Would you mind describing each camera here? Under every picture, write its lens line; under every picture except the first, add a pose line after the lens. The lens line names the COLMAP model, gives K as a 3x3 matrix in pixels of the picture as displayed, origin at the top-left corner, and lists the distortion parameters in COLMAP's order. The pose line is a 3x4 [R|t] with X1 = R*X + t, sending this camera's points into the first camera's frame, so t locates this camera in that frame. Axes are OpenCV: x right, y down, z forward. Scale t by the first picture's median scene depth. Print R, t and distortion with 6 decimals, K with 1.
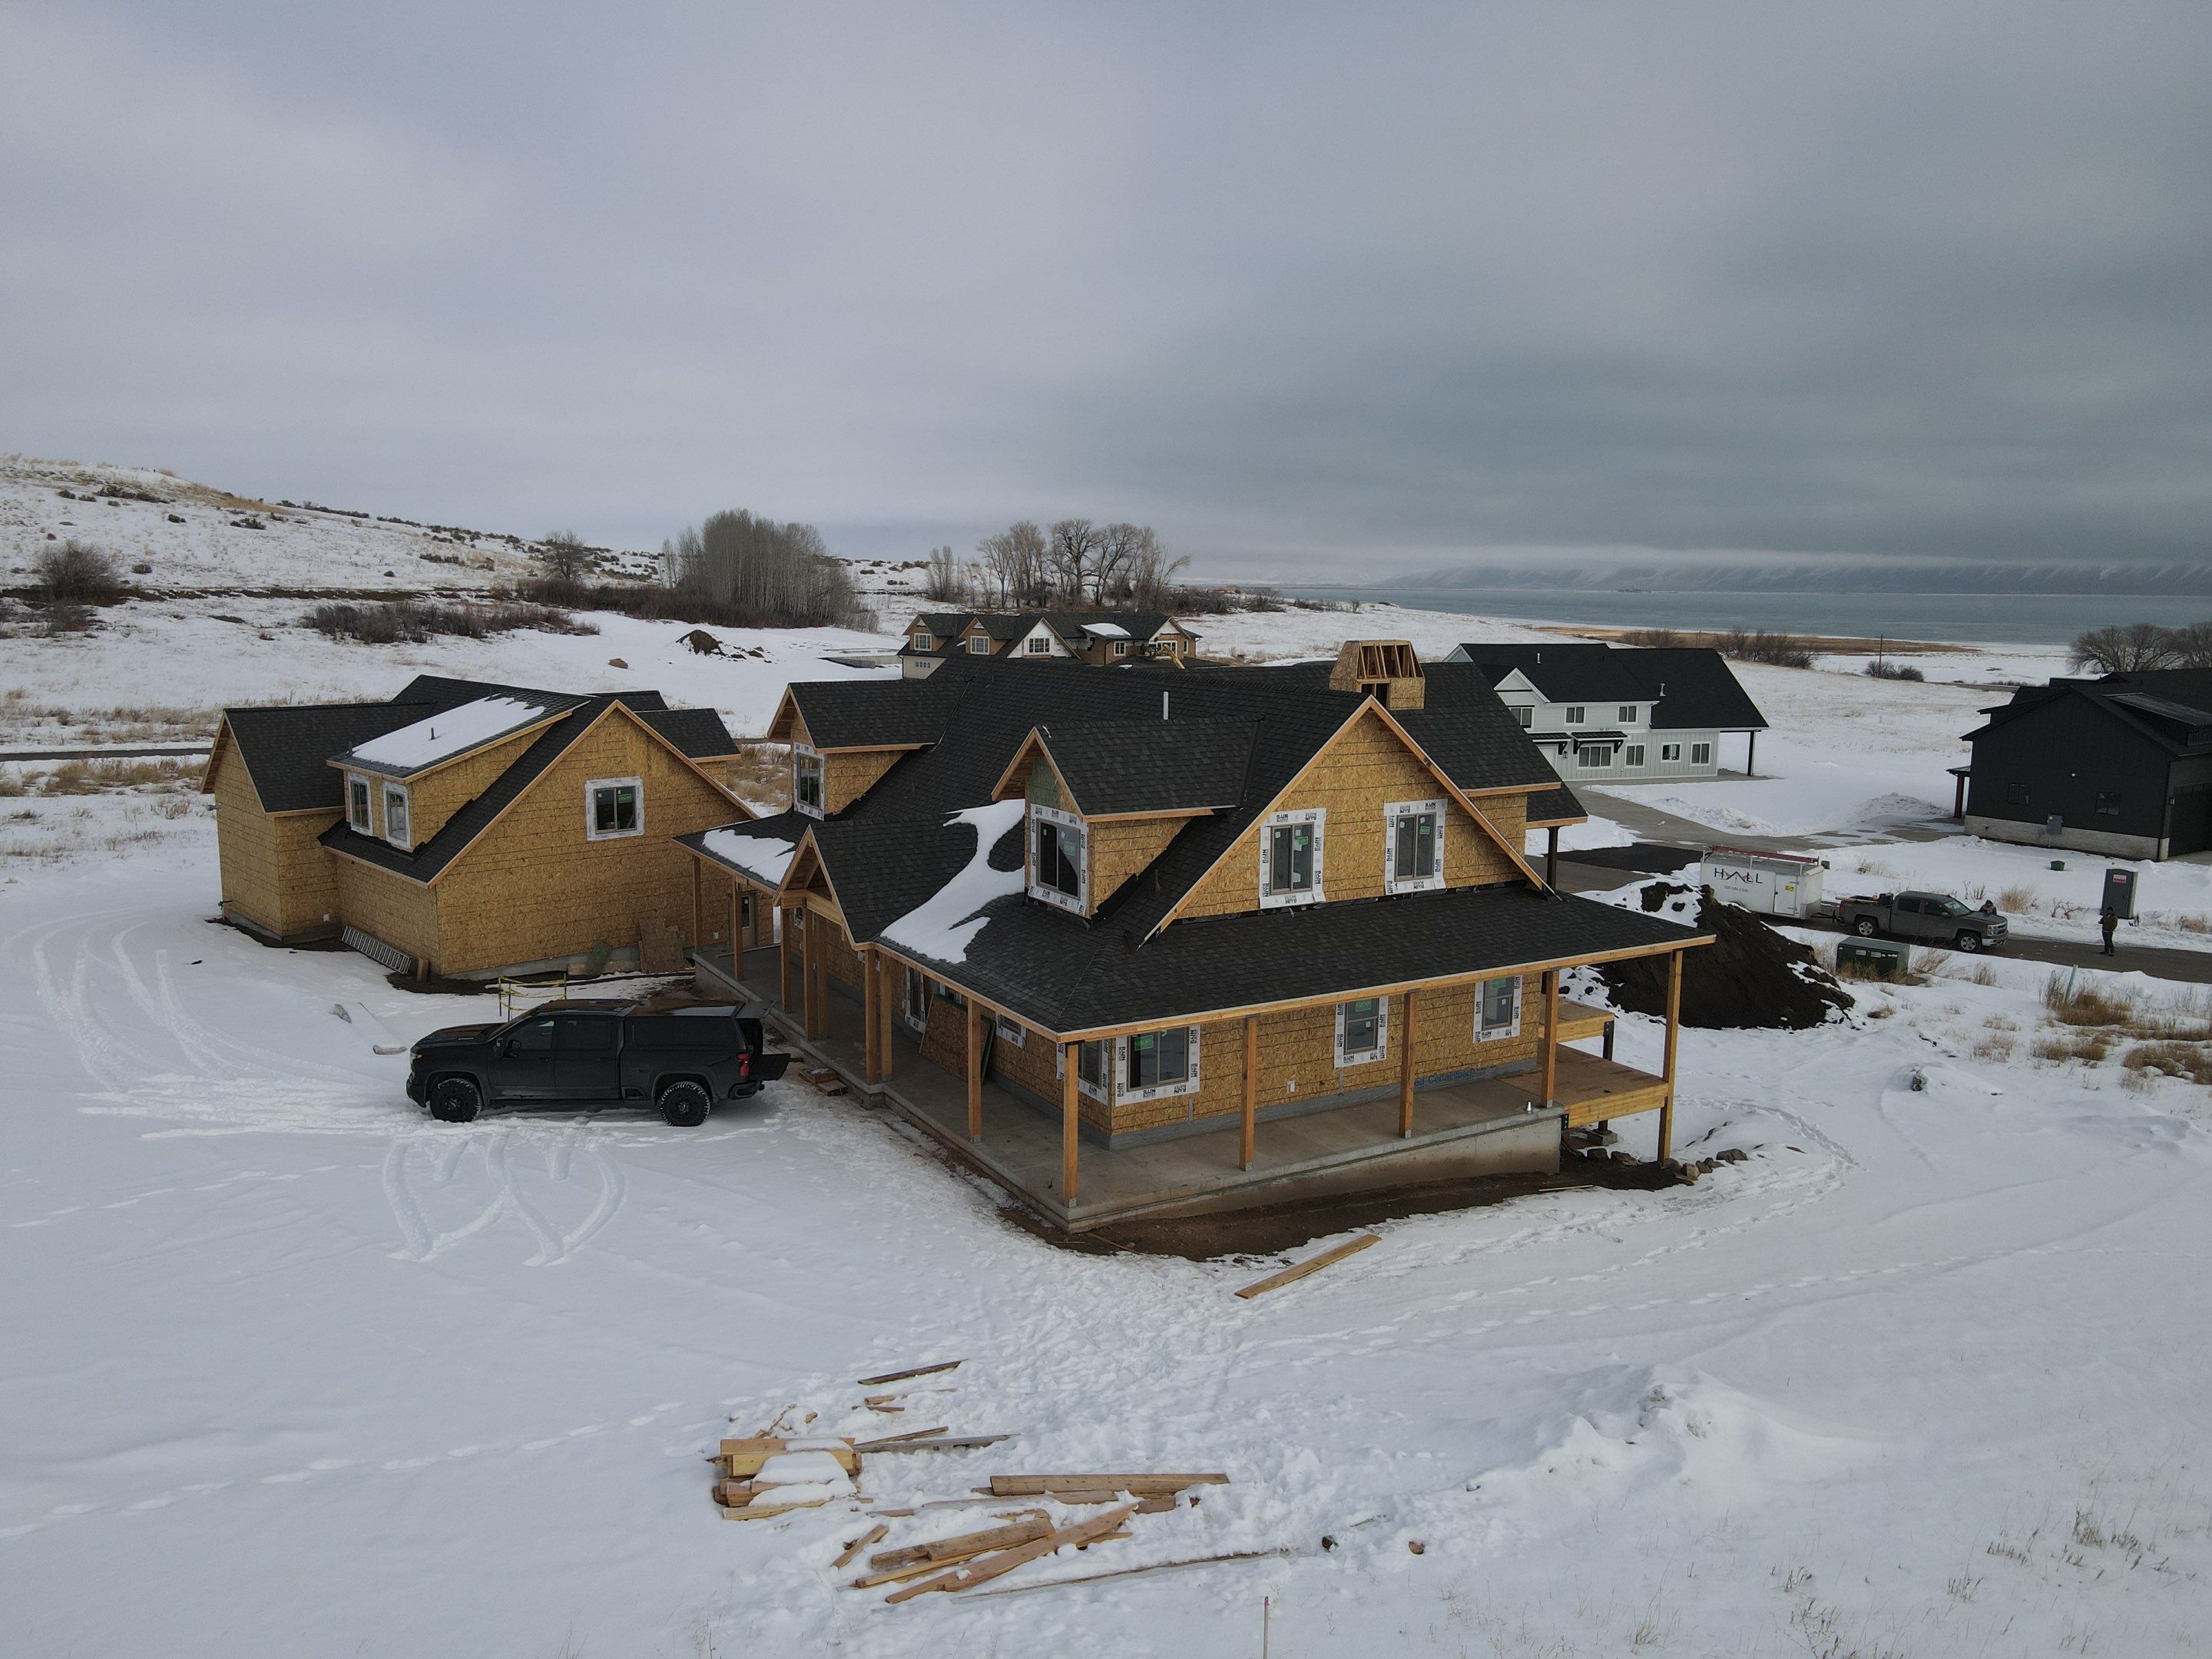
lens RADIAL K [[1651.0, 0, 1082.3], [0, 1651.0, 836.5], [0, 0, 1]] dist [0.001019, 0.029895]
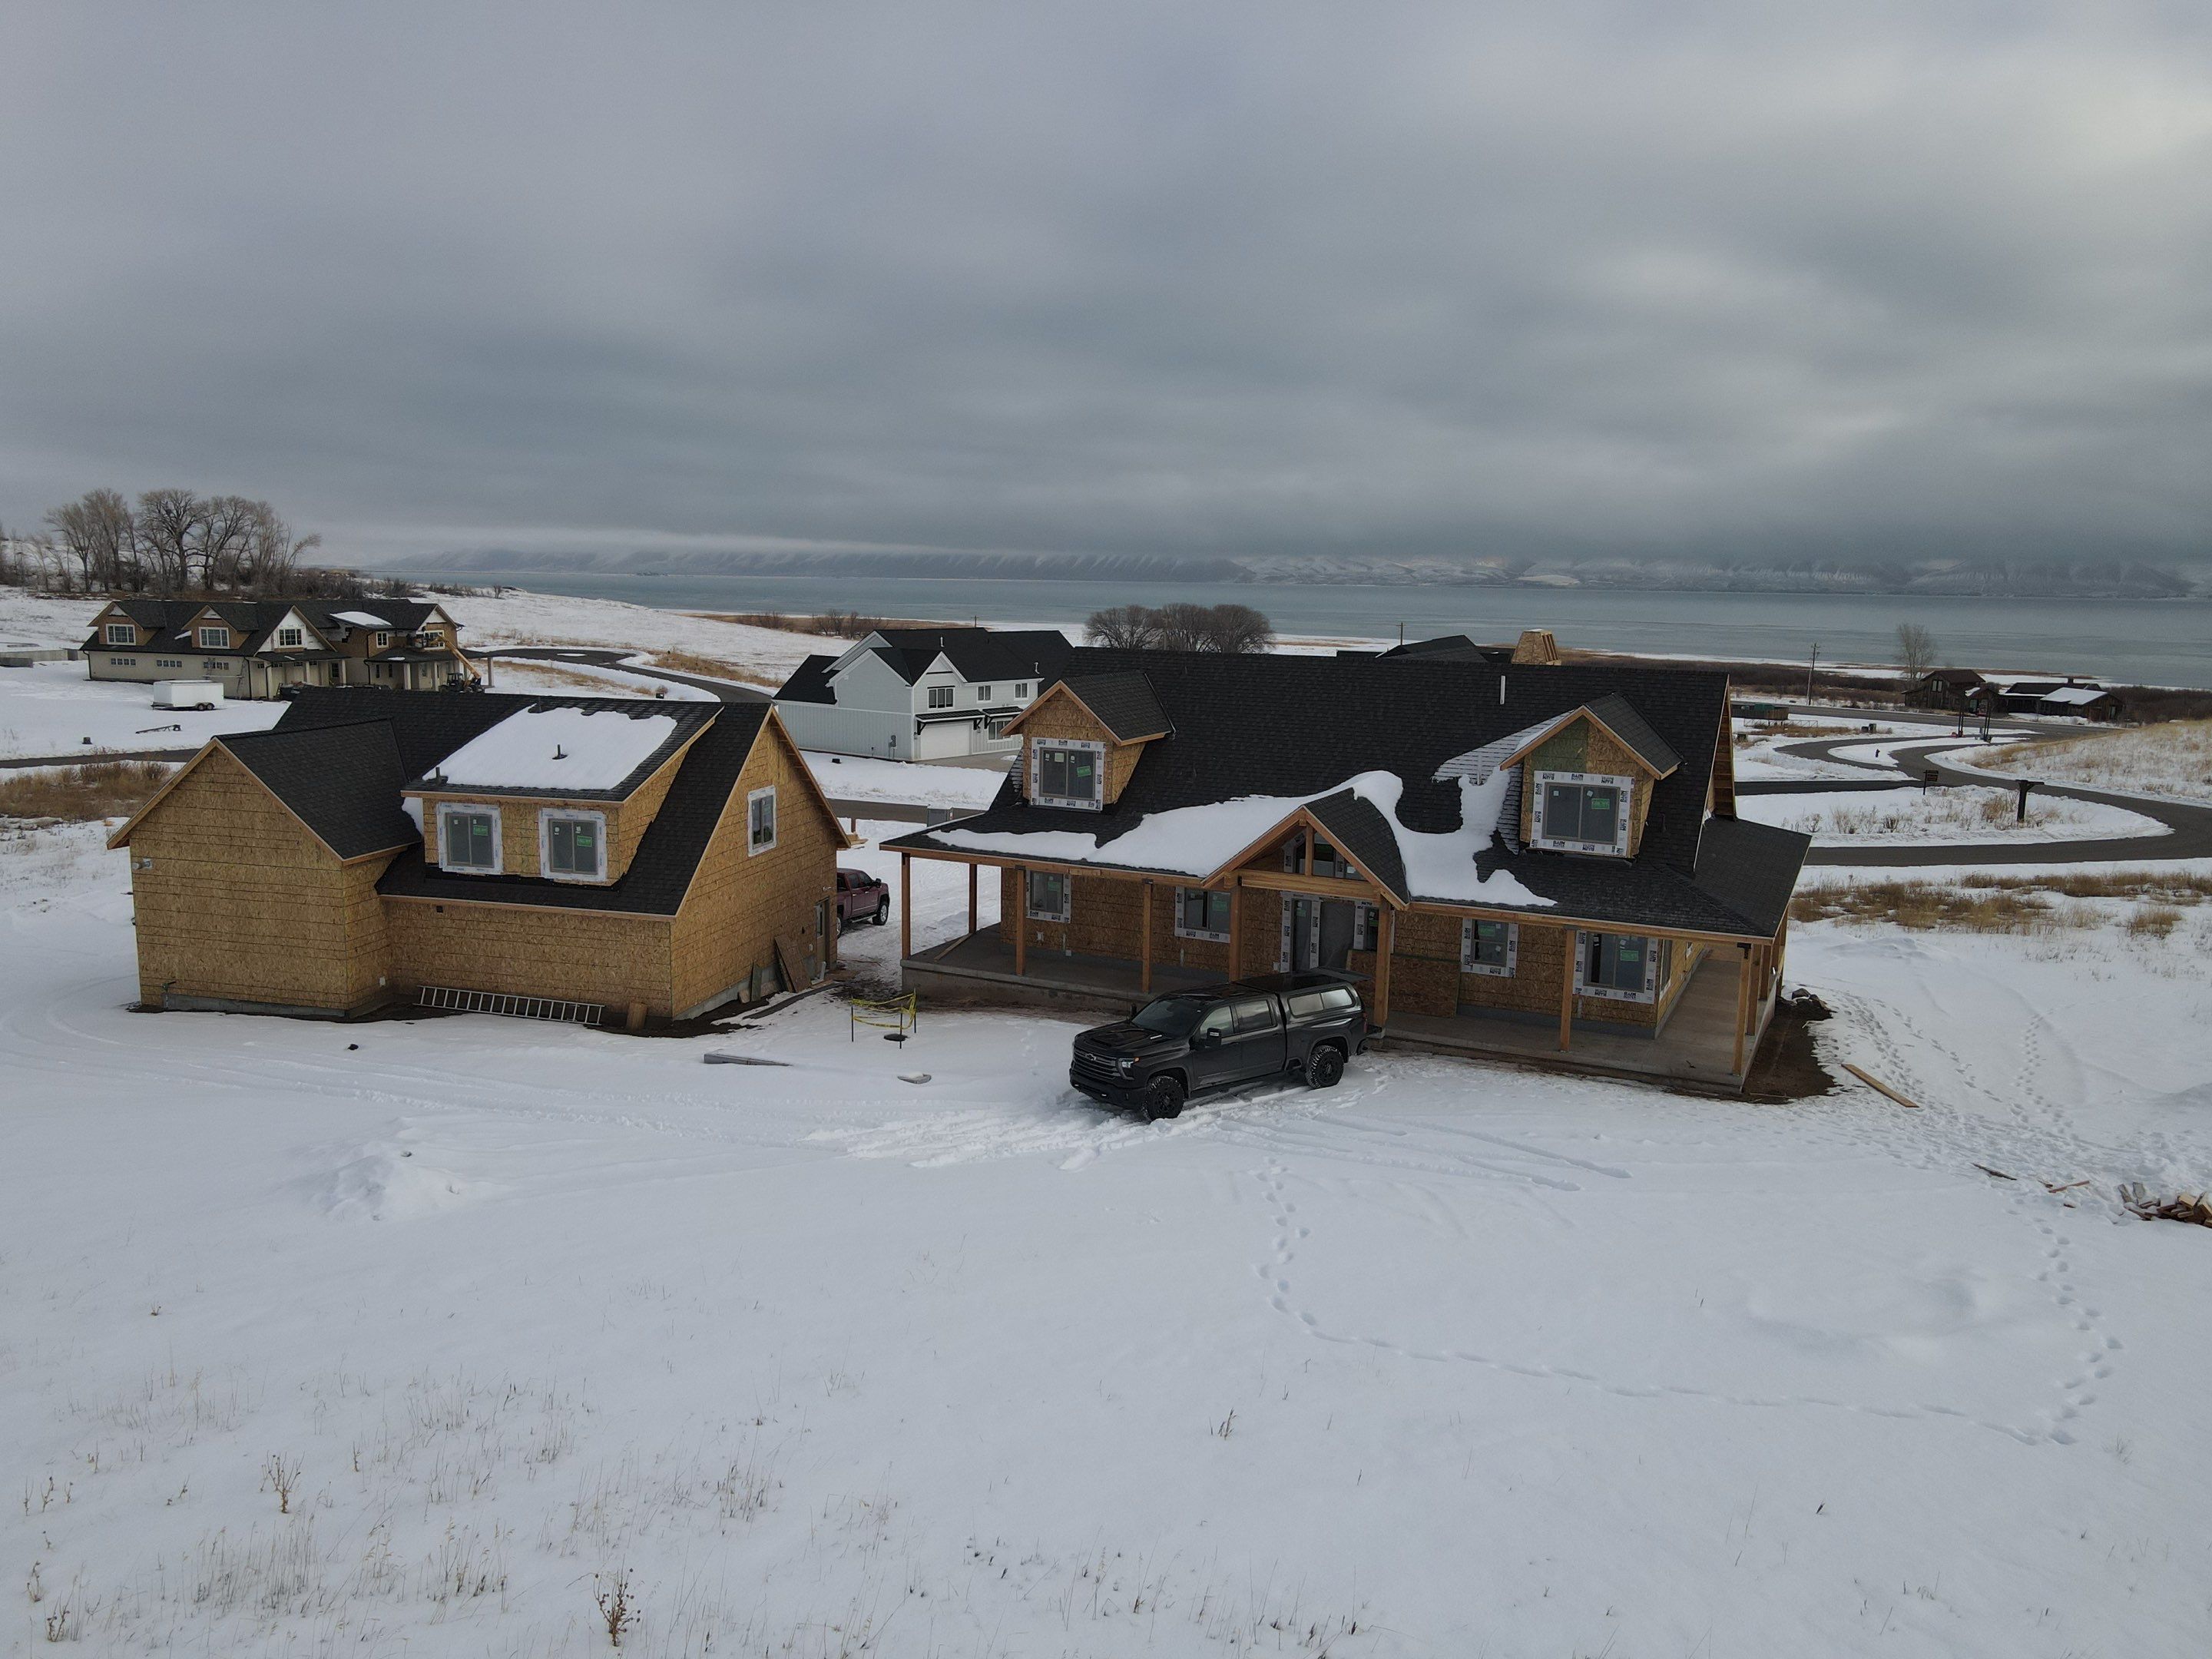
lens RADIAL K [[1651.0, 0, 1080.3], [0, 1651.0, 839.3], [0, 0, 1]] dist [0.001019, 0.029895]
pose [[0.830442, -0.084123, 0.550718, -0.104457], [0.077517, 0.996366, 0.035307, -0.004106], [-0.551686, 0.013370, 0.833945, 0.019311]]
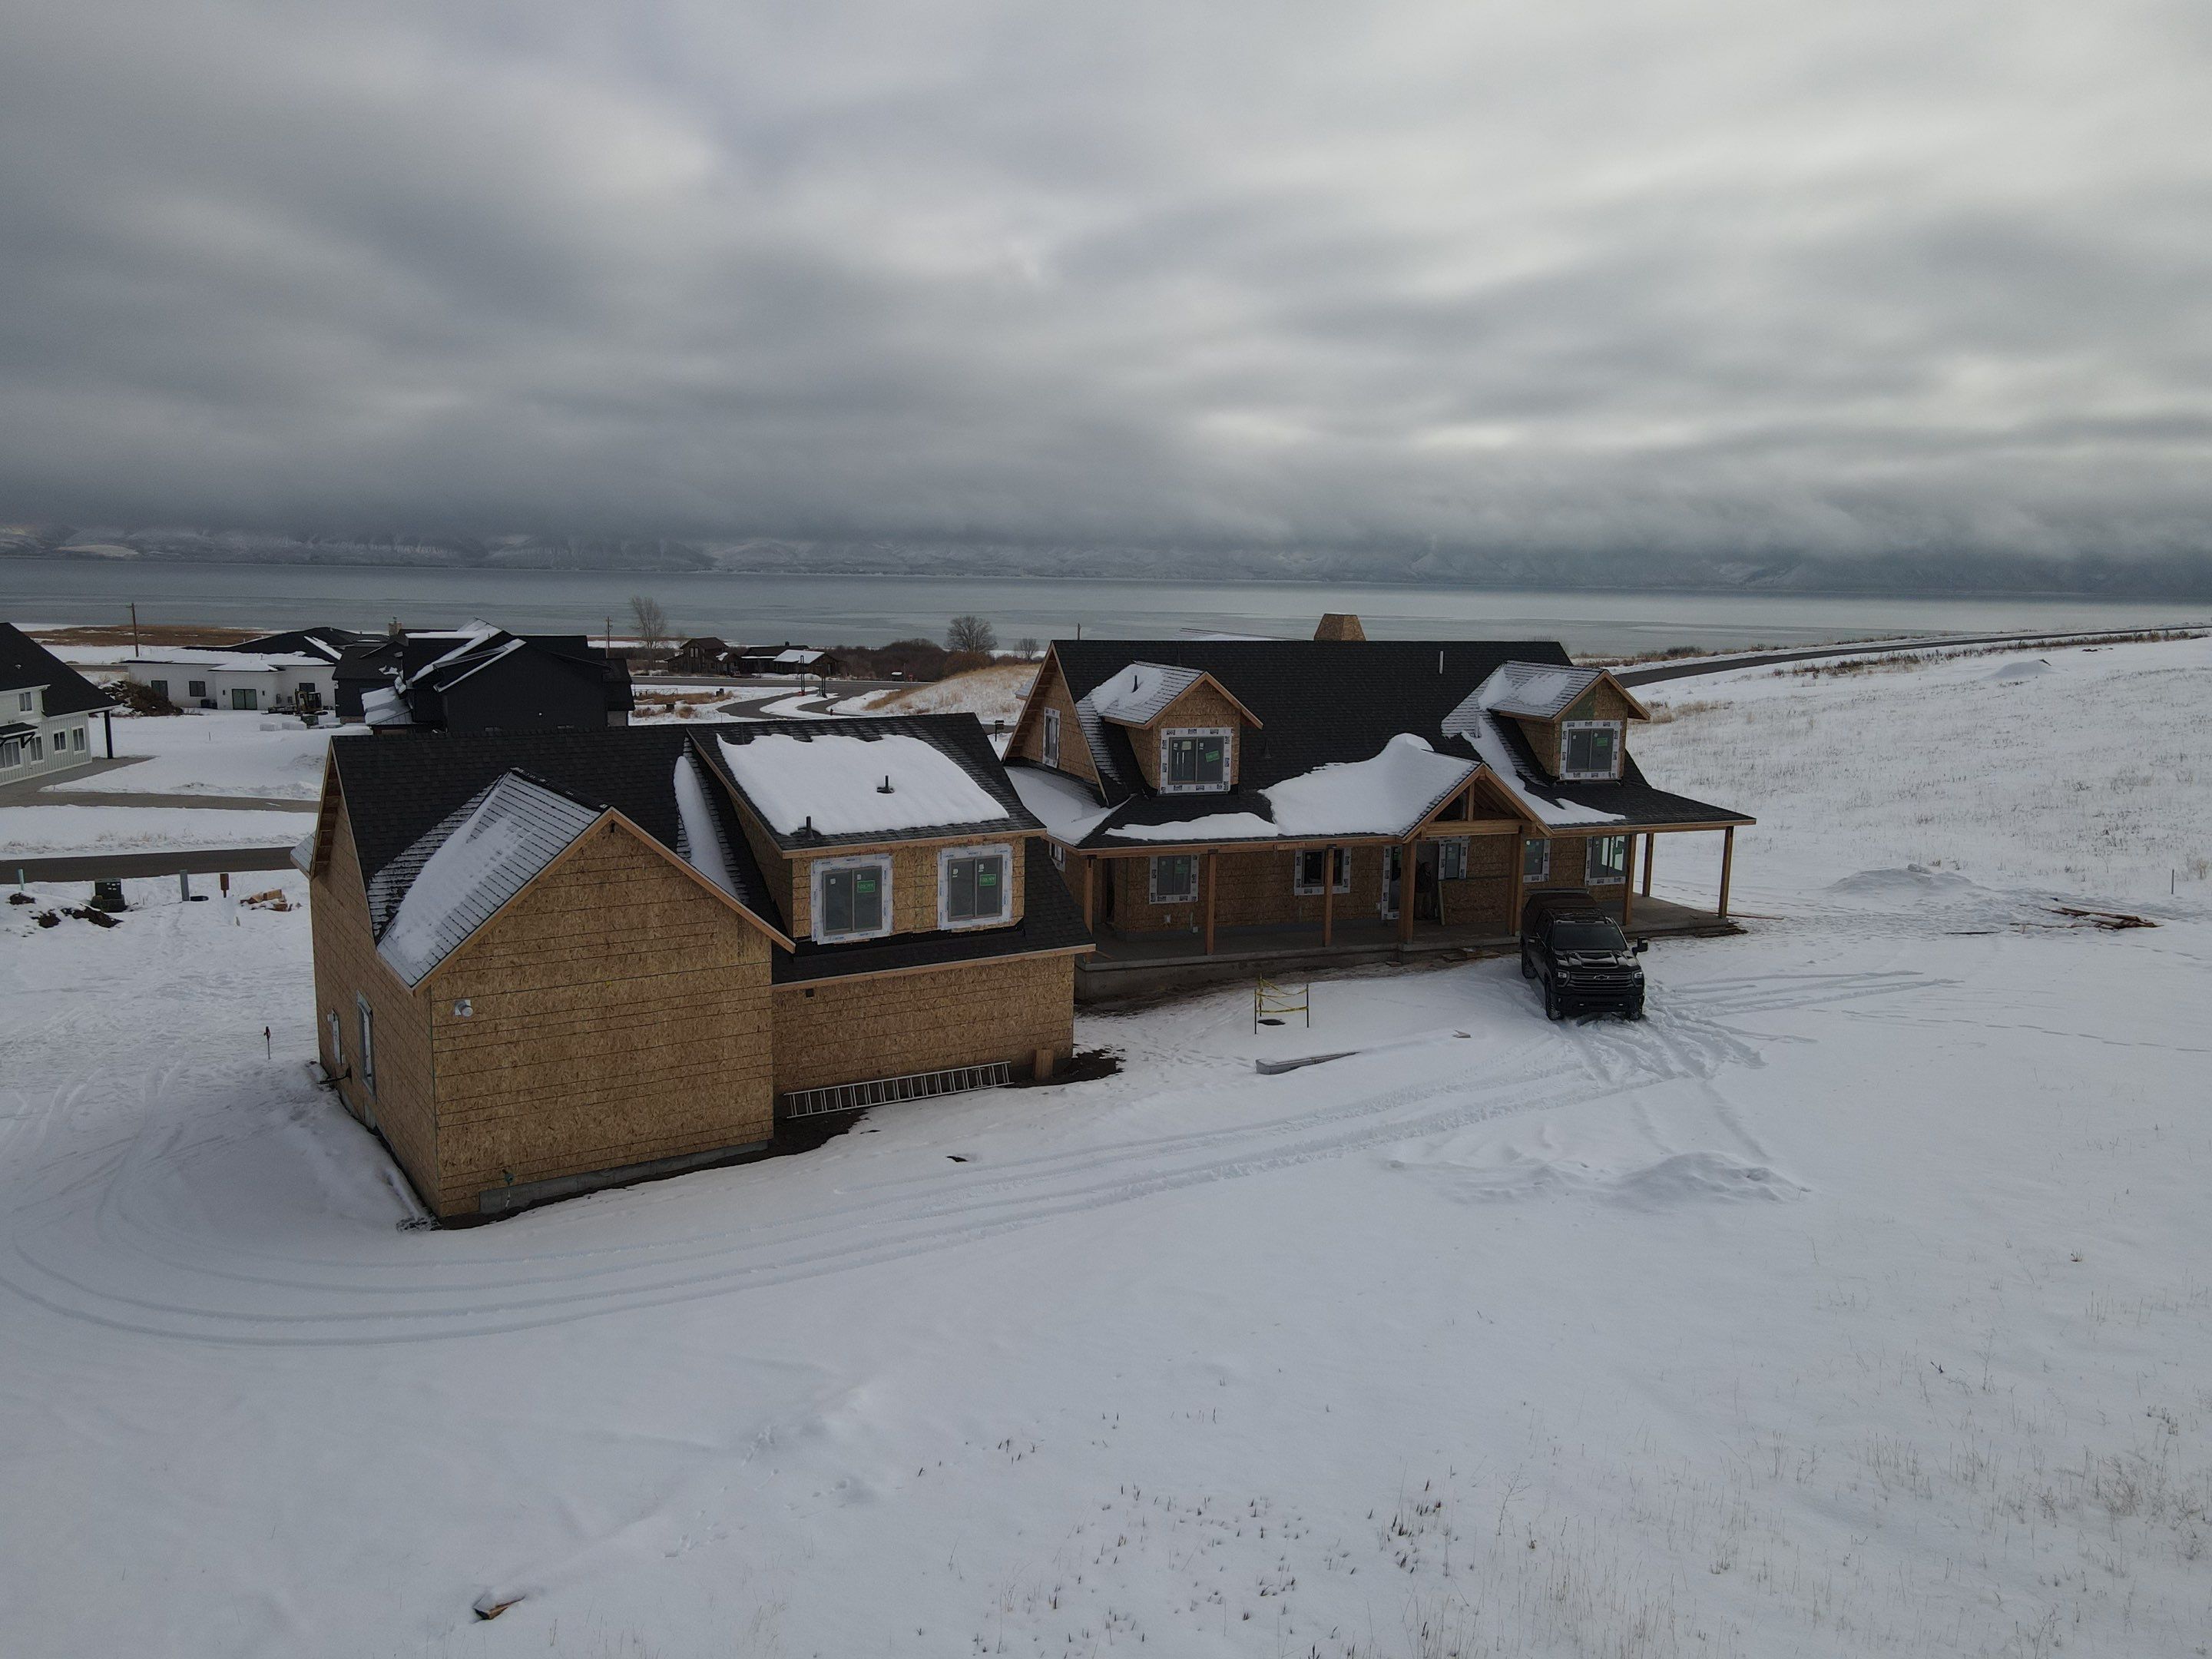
lens RADIAL K [[1651.0, 0, 1092.1], [0, 1651.0, 825.6], [0, 0, 1]] dist [0.001019, 0.029895]
pose [[0.150301, -0.156633, 0.976154, -0.177820], [0.136389, 0.981214, 0.136444, -0.021314], [-0.979187, 0.112629, 0.168840, 0.126601]]
